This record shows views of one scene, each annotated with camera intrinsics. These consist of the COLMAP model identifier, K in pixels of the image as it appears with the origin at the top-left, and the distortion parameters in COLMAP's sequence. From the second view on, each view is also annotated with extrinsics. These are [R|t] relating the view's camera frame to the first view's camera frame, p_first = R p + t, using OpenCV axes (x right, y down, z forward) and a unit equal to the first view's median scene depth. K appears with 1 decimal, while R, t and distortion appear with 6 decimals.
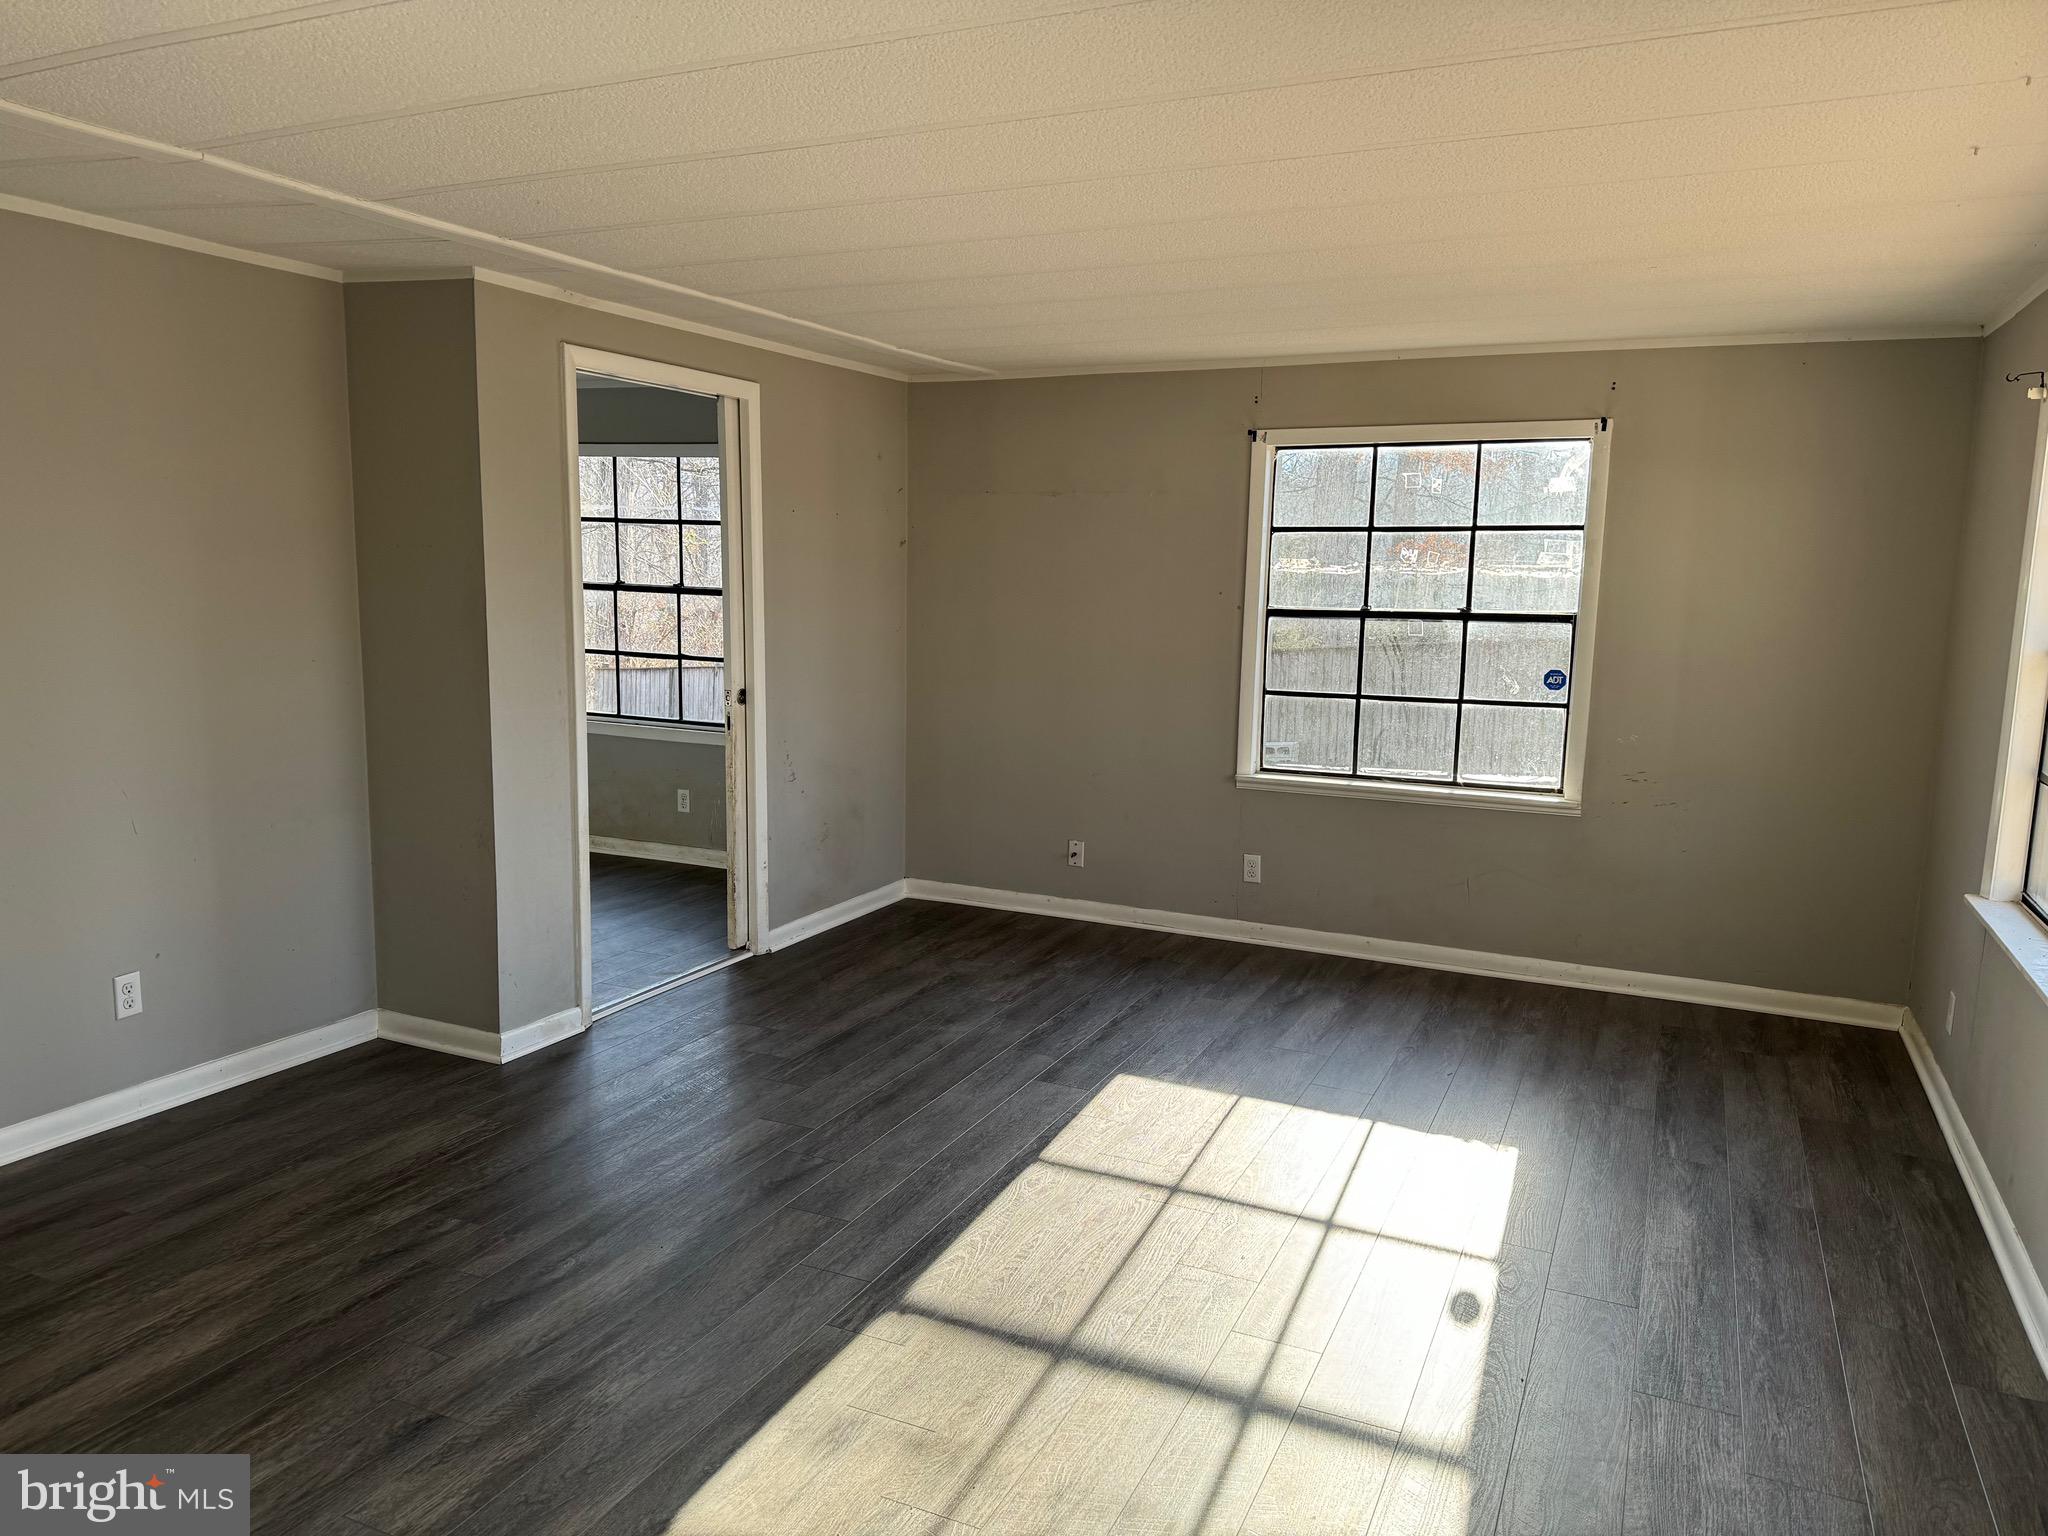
lens RADIAL K [[1416.3, 0, 1017.3], [0, 1416.3, 765.5], [0, 0, 1]] dist [0.025675, -0.004993]
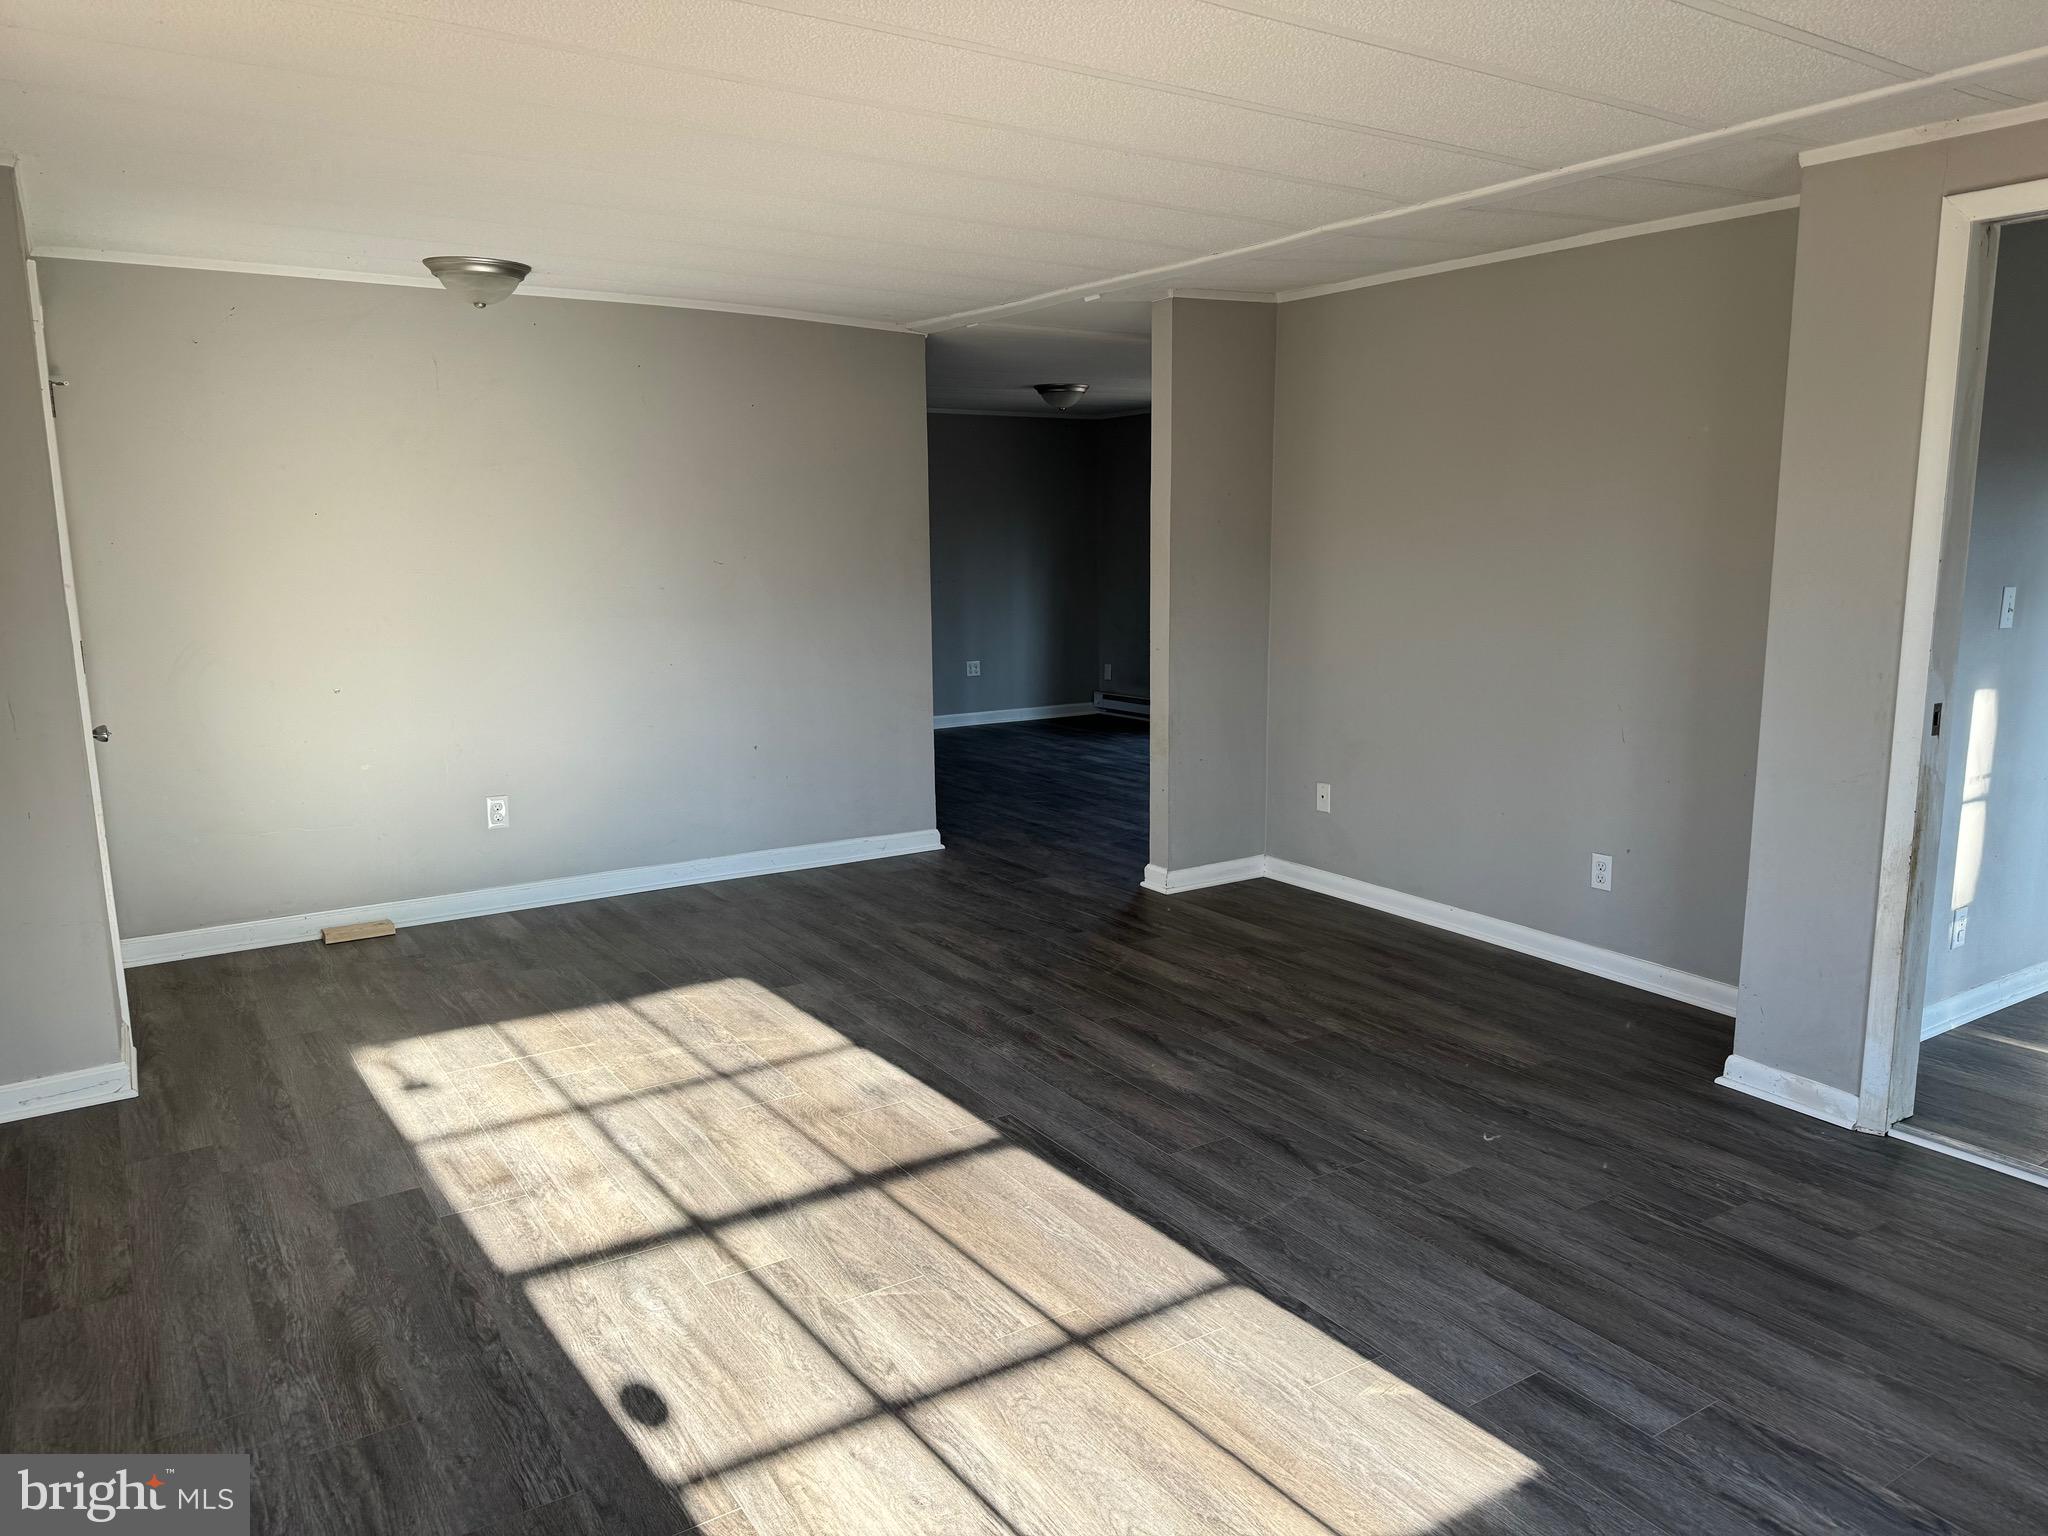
lens RADIAL K [[1416.3, 0, 1017.3], [0, 1416.3, 765.5], [0, 0, 1]] dist [0.025675, -0.004993]
pose [[-0.539055, 0.125440, -0.832877, 0.697613], [-0.119546, 0.967442, 0.223079, -0.149730], [0.833744, 0.219819, -0.506509, 1.264988]]
